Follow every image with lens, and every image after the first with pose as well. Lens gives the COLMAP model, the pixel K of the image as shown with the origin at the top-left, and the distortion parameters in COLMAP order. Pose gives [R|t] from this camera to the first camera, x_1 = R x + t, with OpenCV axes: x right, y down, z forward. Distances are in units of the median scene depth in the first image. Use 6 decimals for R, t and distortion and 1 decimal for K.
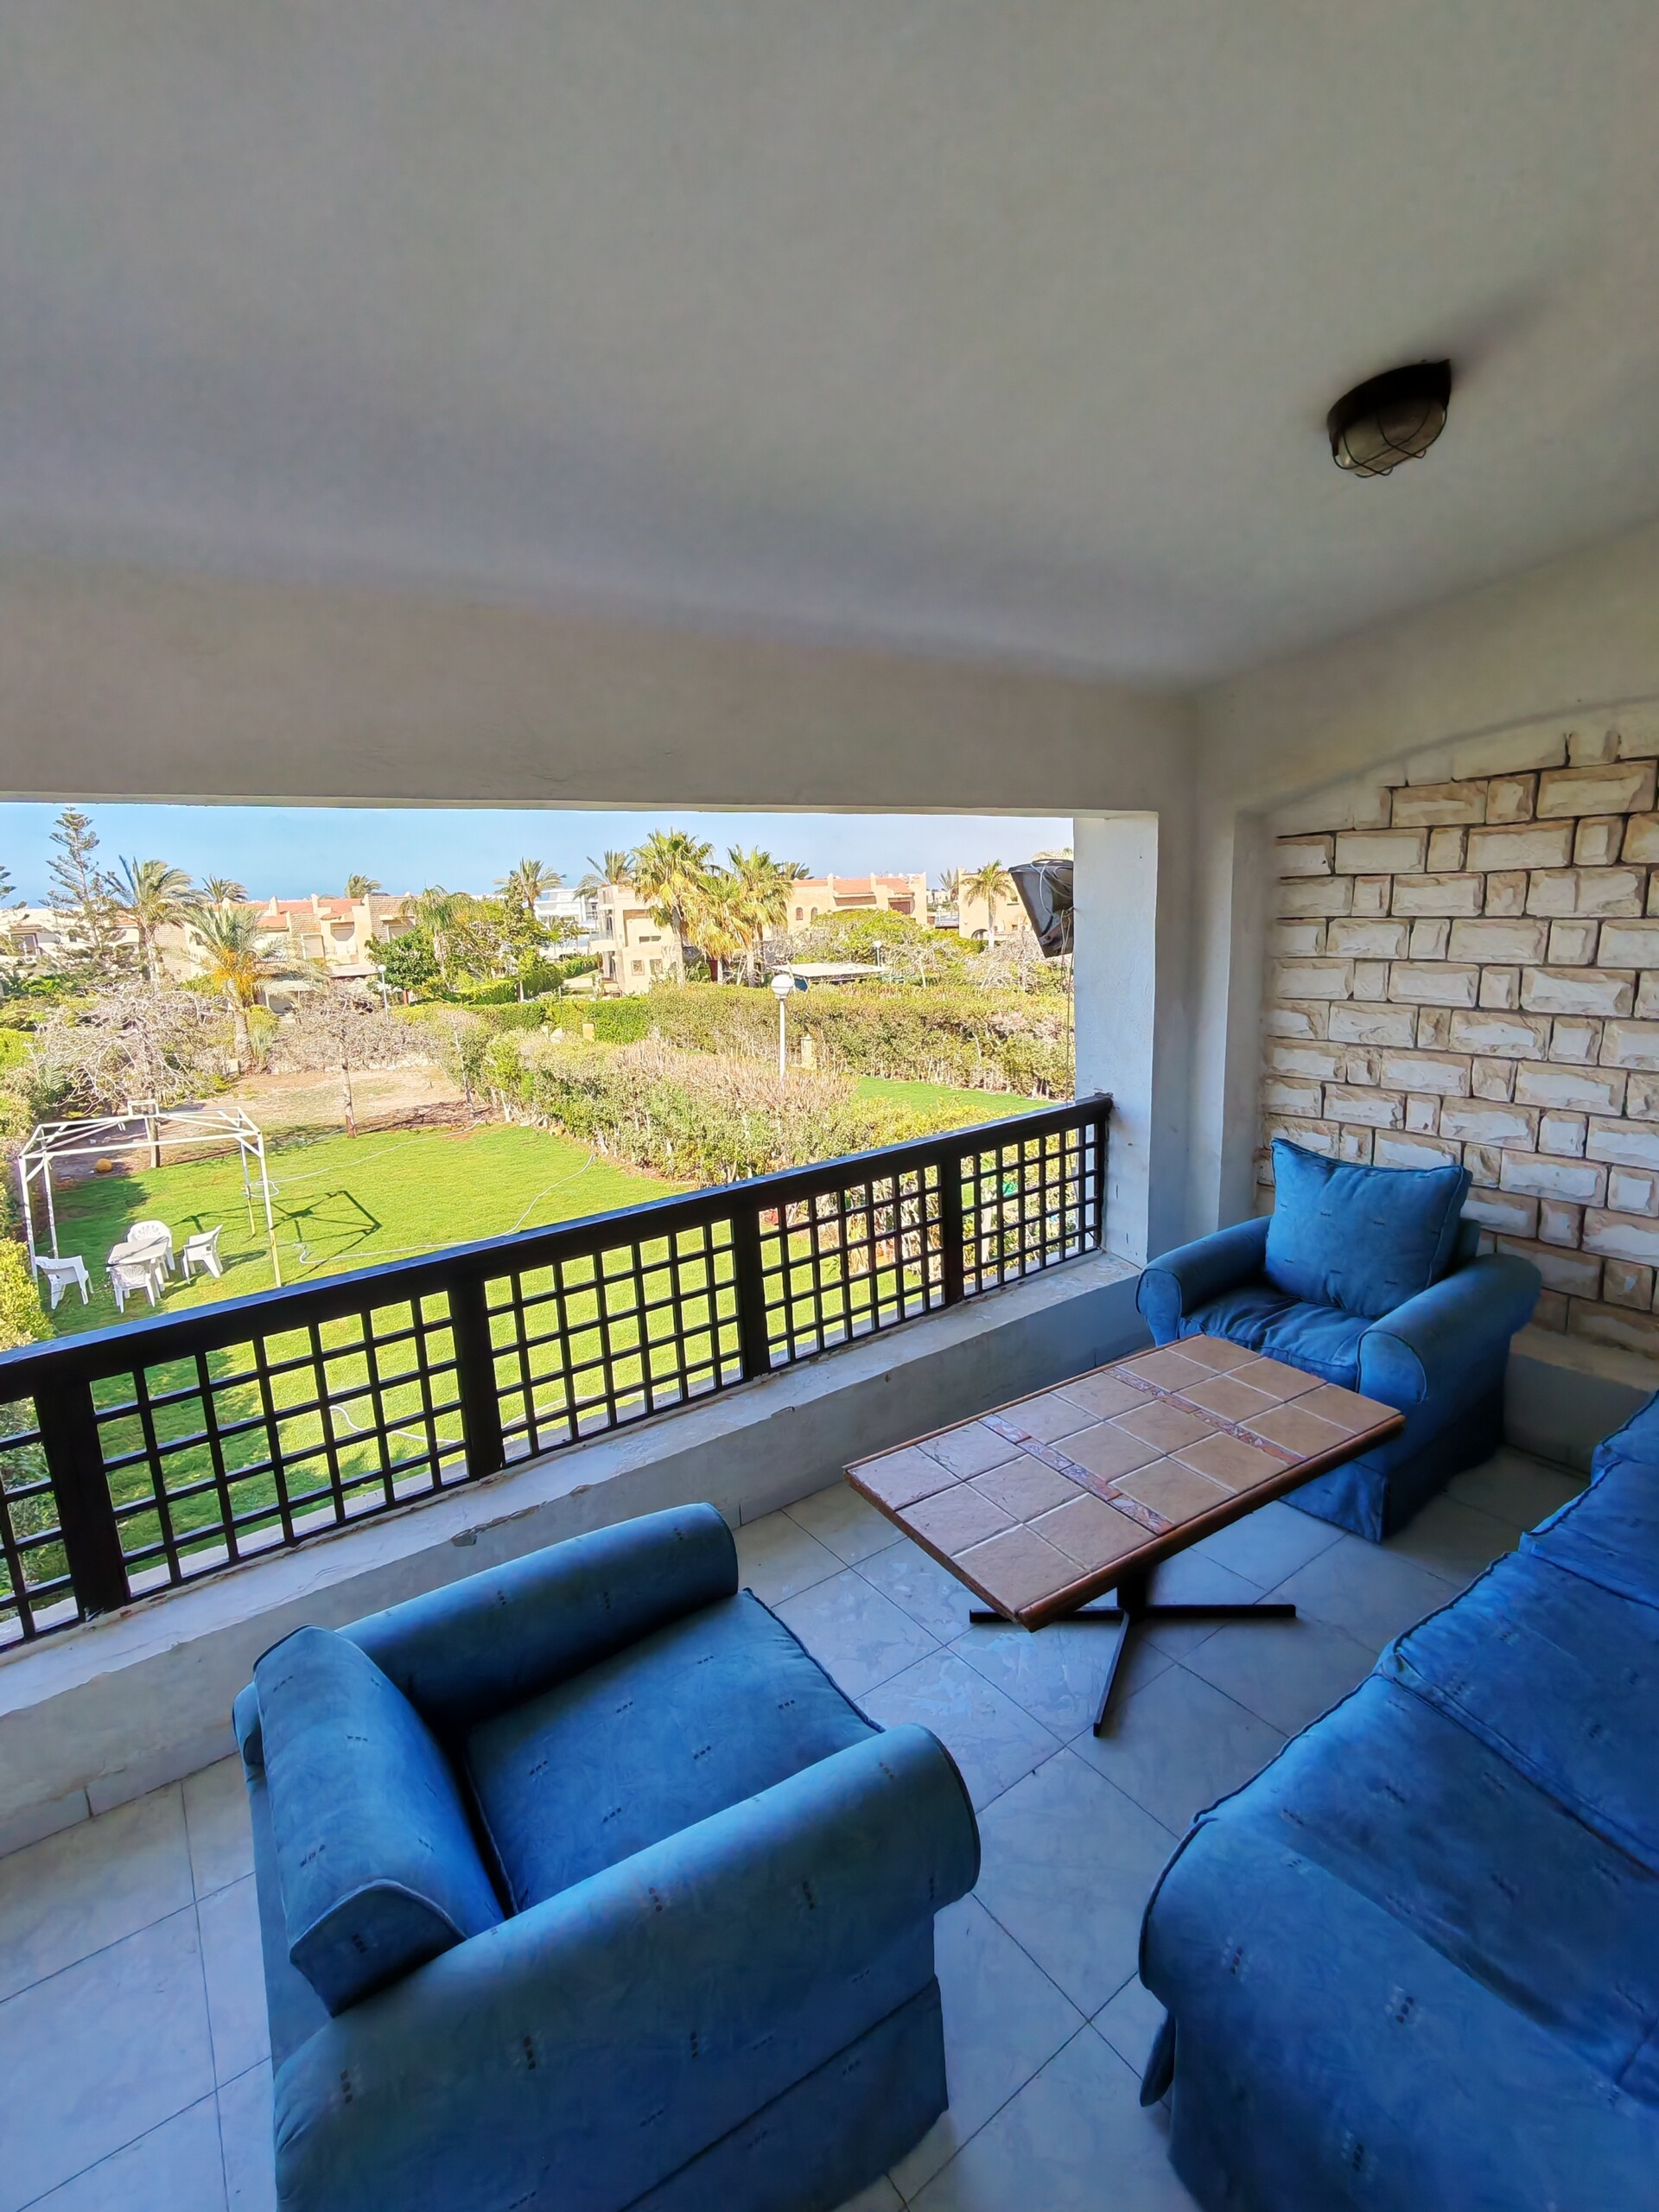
lens RADIAL K [[1017.5, 0, 829.5], [0, 1017.5, 1106.0], [0, 0, 1]] dist [-0.000651, 0.000603]
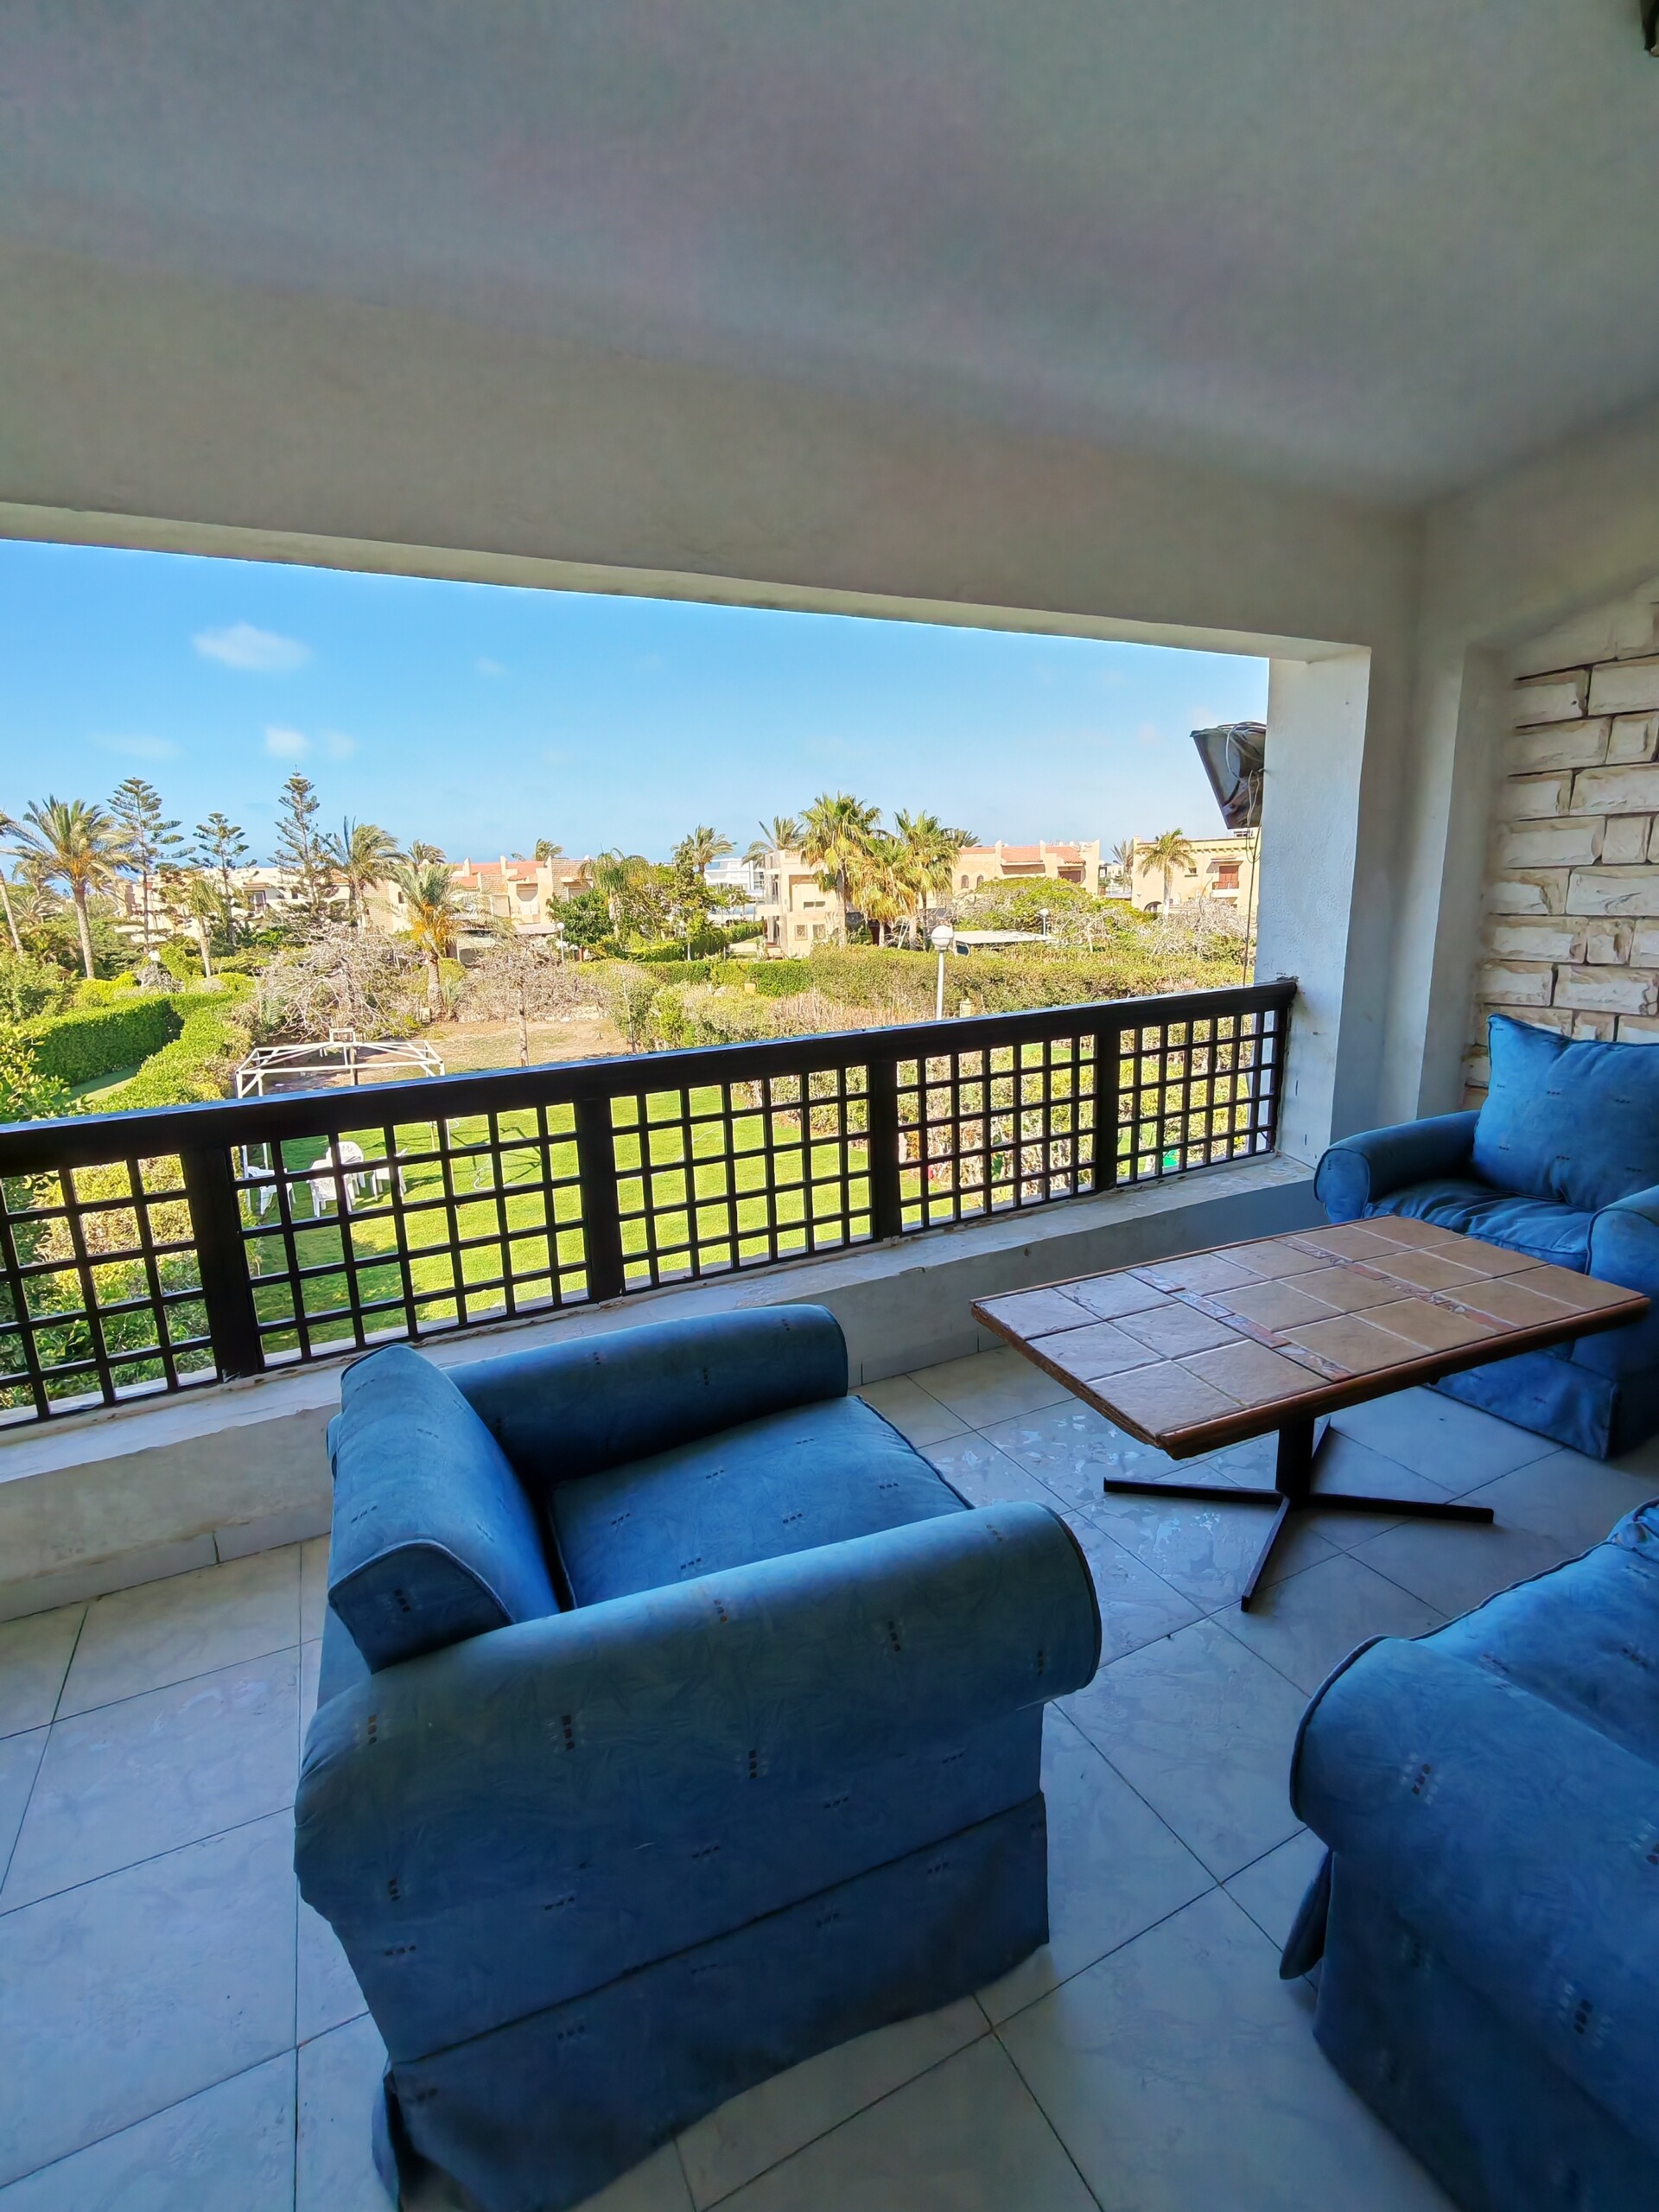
lens RADIAL K [[1017.1, 0, 829.5], [0, 1017.1, 1106.0], [0, 0, 1]] dist [-0.004427, 0.001877]
pose [[0.987261, 0.048478, -0.151544, 0.012992], [-0.044877, 0.998625, 0.027090, 0.116402], [0.152649, -0.019944, 0.988079, 0.055722]]
